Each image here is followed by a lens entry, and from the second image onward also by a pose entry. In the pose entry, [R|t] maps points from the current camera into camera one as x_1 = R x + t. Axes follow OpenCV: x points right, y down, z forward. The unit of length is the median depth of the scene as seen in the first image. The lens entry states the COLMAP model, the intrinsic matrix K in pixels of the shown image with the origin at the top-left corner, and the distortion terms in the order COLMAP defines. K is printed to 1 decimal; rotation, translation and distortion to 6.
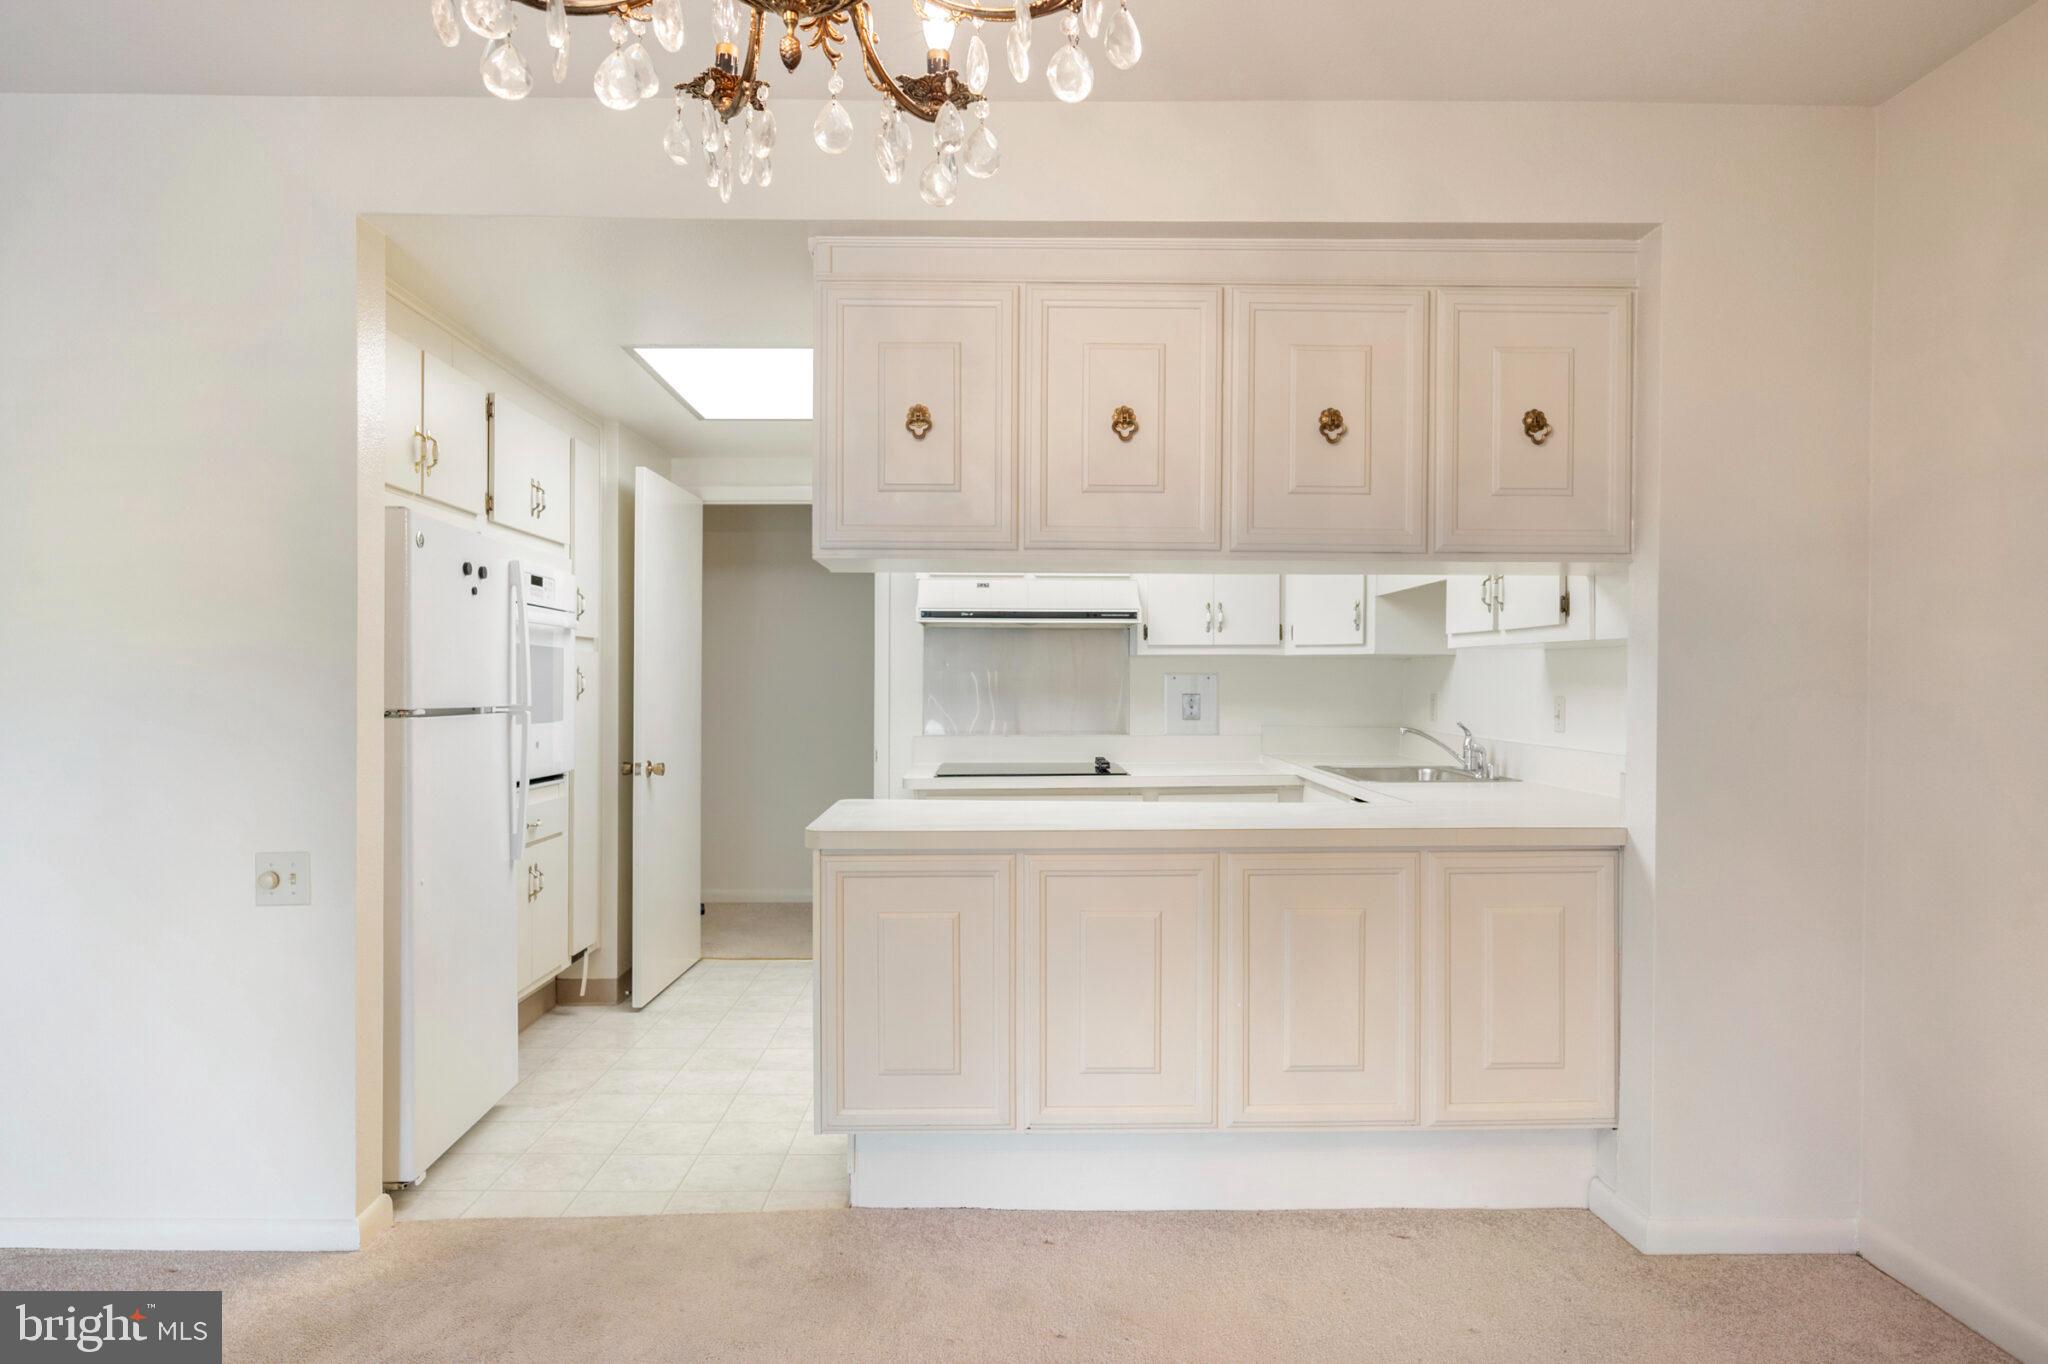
lens RADIAL K [[1171.3, 0, 1017.6], [0, 1171.3, 695.3], [0, 0, 1]] dist [-0.007541, -0.001037]
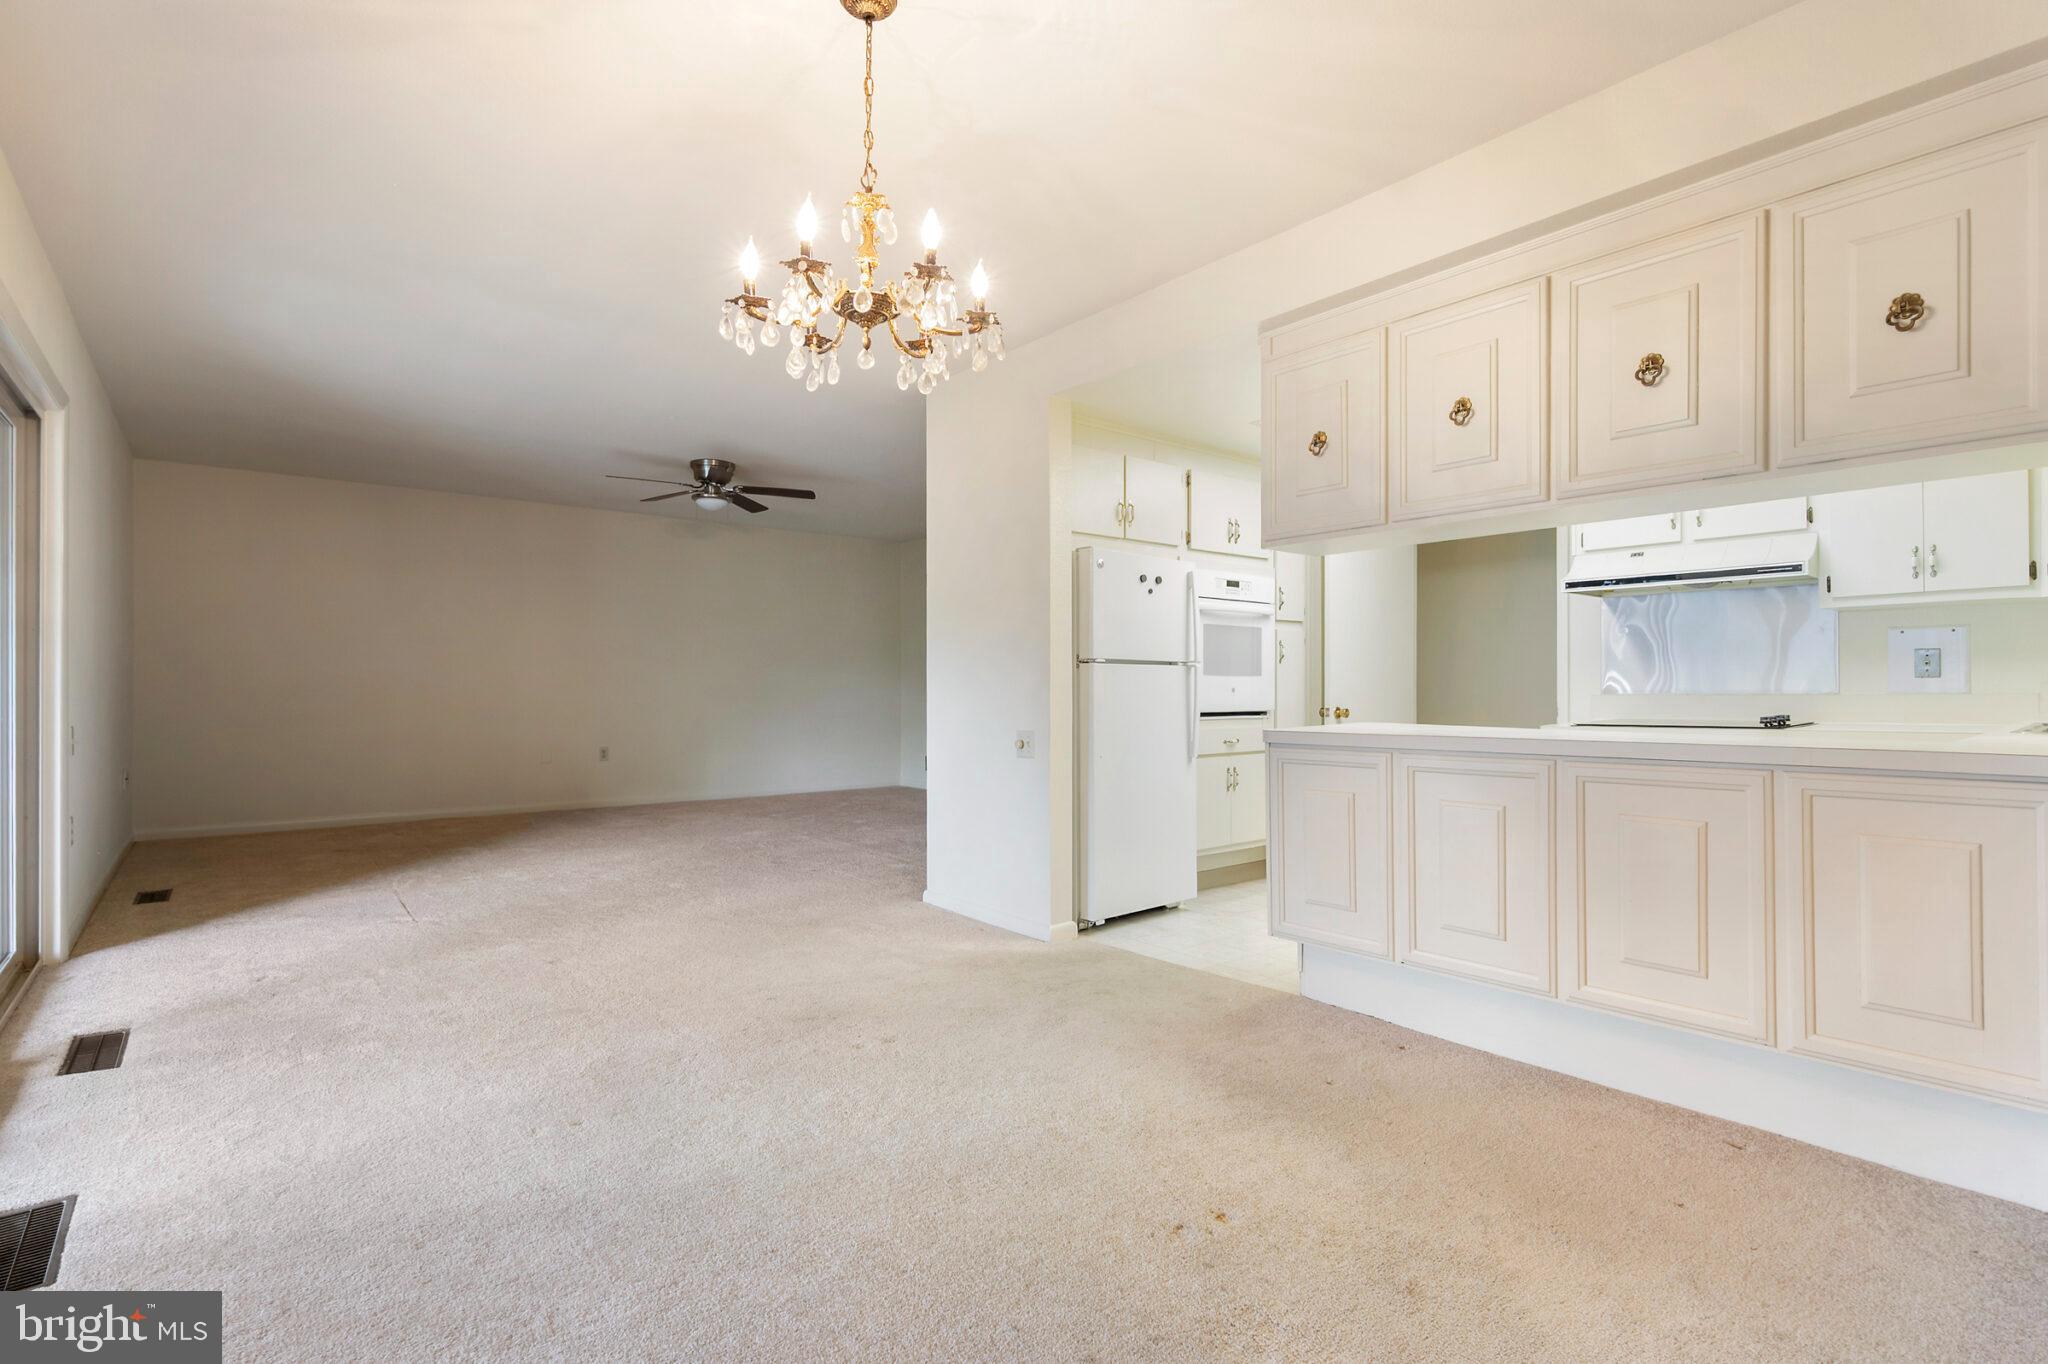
lens RADIAL K [[960.2, 0, 1021.5], [0, 960.2, 677.6], [0, 0, 1]] dist [-0.003296, 0.000479]
pose [[0.623097, -0.013044, -0.782036, 0.569847], [-0.001112, 0.999845, -0.017563, 0.067991], [0.782144, 0.011813, 0.622986, -0.007614]]
